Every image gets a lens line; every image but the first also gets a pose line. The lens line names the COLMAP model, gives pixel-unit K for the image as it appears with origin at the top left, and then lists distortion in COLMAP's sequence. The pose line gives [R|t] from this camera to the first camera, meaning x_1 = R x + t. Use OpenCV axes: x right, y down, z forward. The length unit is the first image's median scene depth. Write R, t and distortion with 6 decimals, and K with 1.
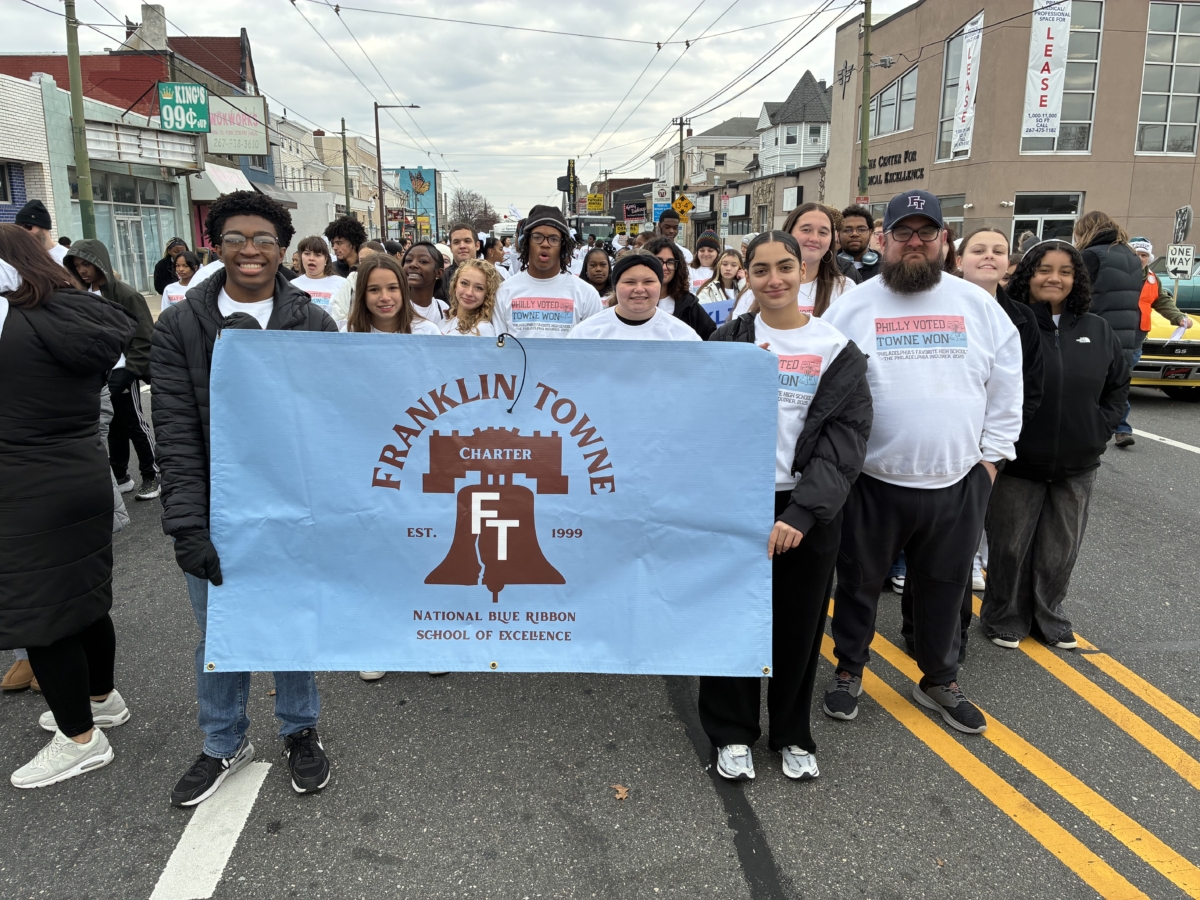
lens RADIAL K [[907.3, 0, 600.0], [0, 907.3, 450.0], [0, 0, 1]] dist [0.087840, -0.114080]
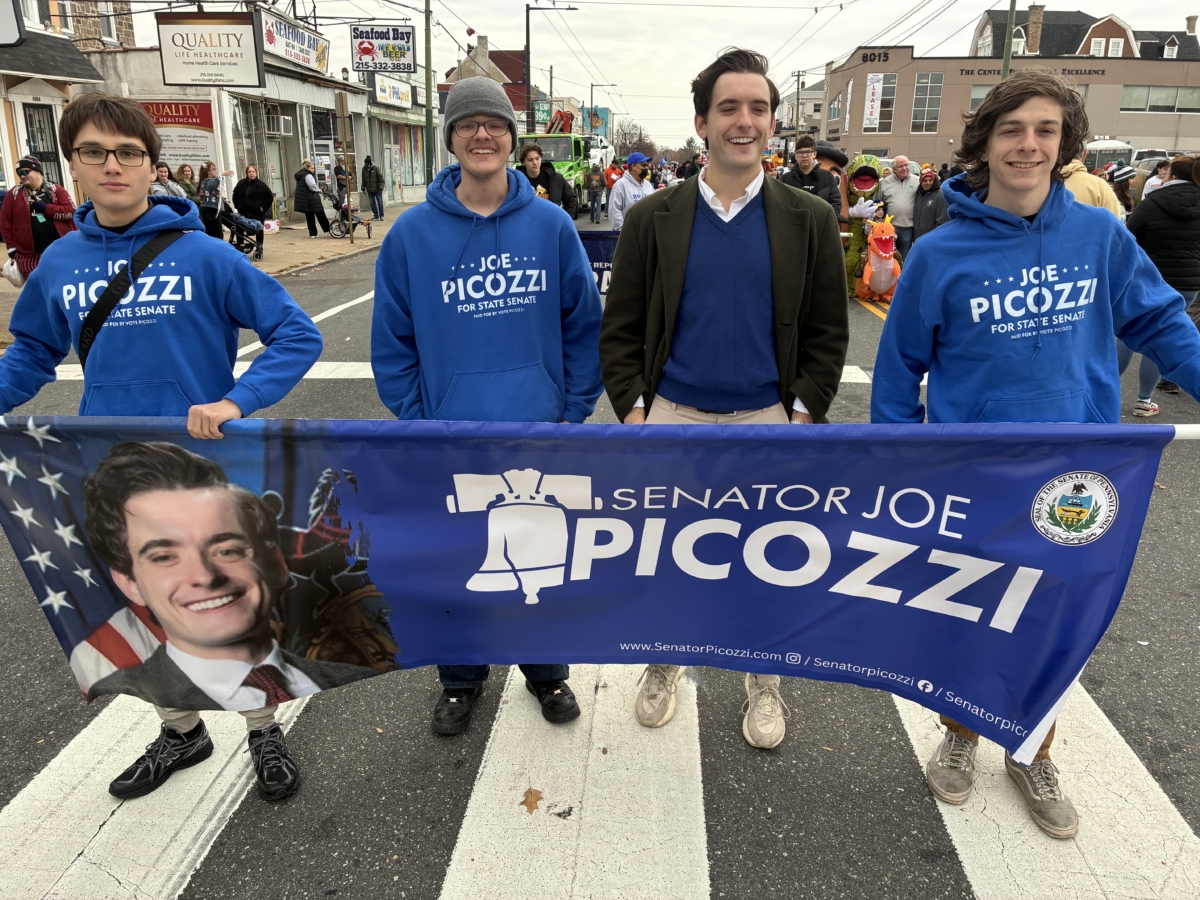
lens RADIAL K [[912.3, 0, 600.0], [0, 912.3, 450.0], [0, 0, 1]] dist [0.074261, -0.095219]
pose [[0.986986, 0.054503, -0.151288, 0.118952], [-0.043195, 0.996091, 0.077056, 0.299970], [0.154896, -0.069518, 0.985482, -1.302538]]
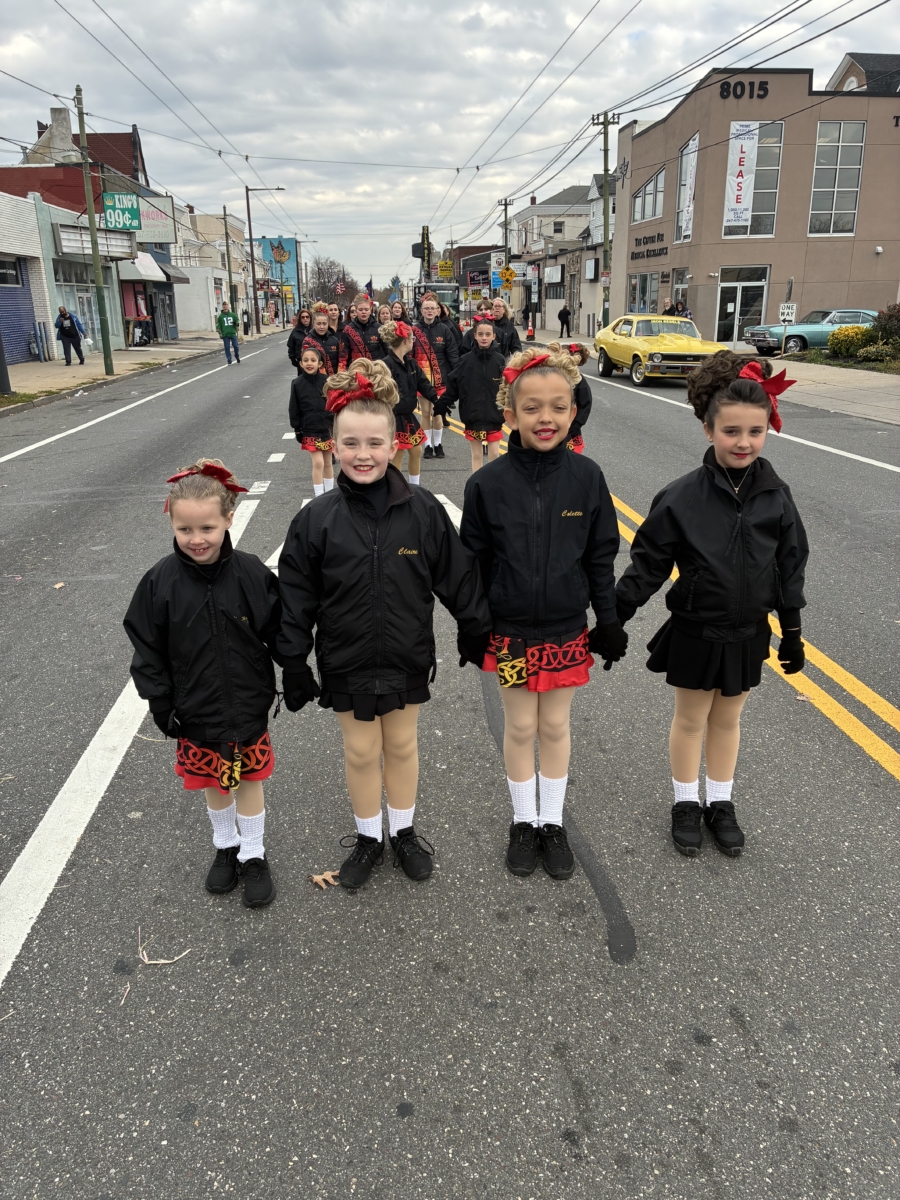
lens RADIAL K [[907.3, 0, 444.4], [0, 907.3, 600.6], [0, 0, 1]] dist [0.087840, -0.114080]
pose [[0.999711, -0.009861, -0.021935, 0.041791], [0.011705, 0.996259, 0.085627, 0.076346], [0.021008, -0.085859, 0.996086, -0.332422]]
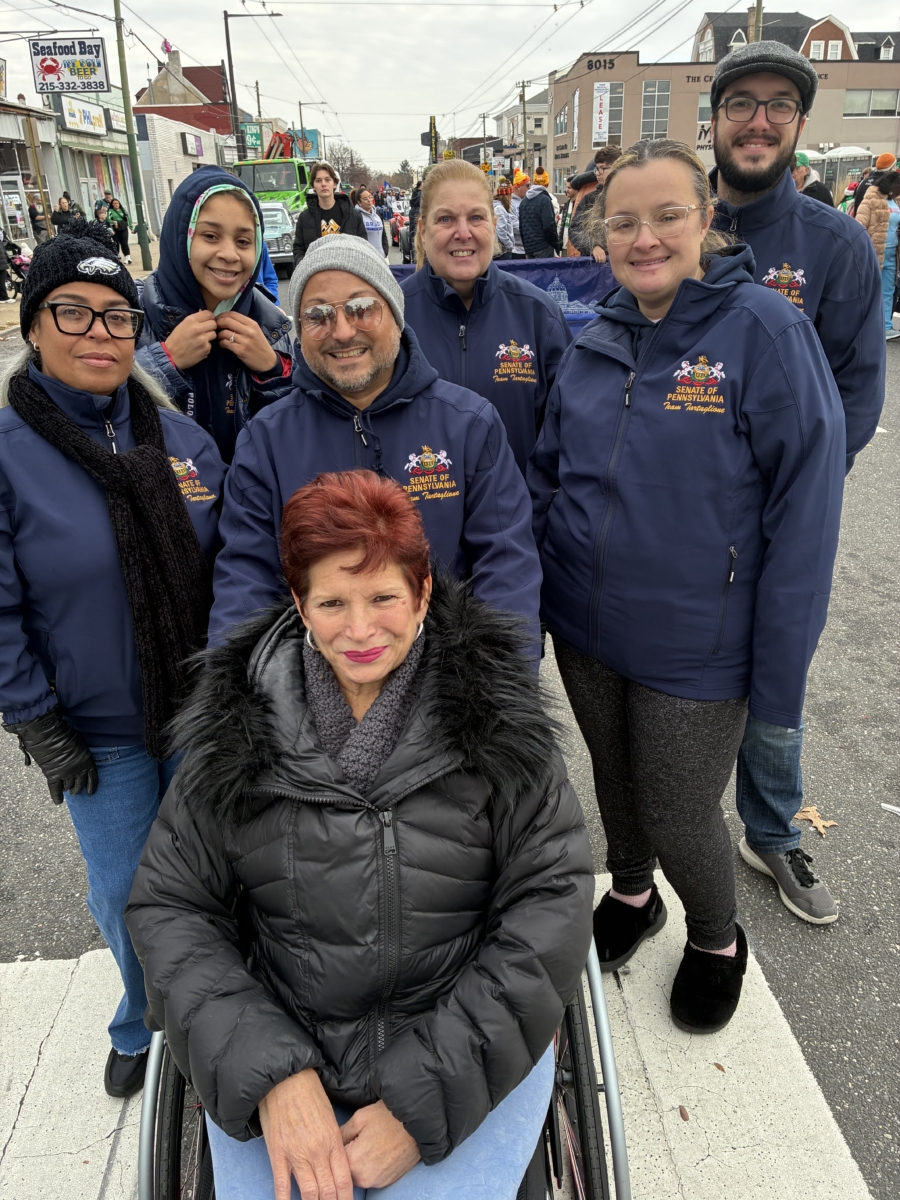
lens RADIAL K [[905.0, 0, 456.2], [0, 905.0, 592.7], [0, 0, 1]] dist [0.125703, -0.167469]
pose [[0.999414, -0.019555, -0.028108, 0.094459], [0.024421, 0.982472, 0.184805, 0.291620], [0.024001, -0.185383, 0.982373, -1.266643]]
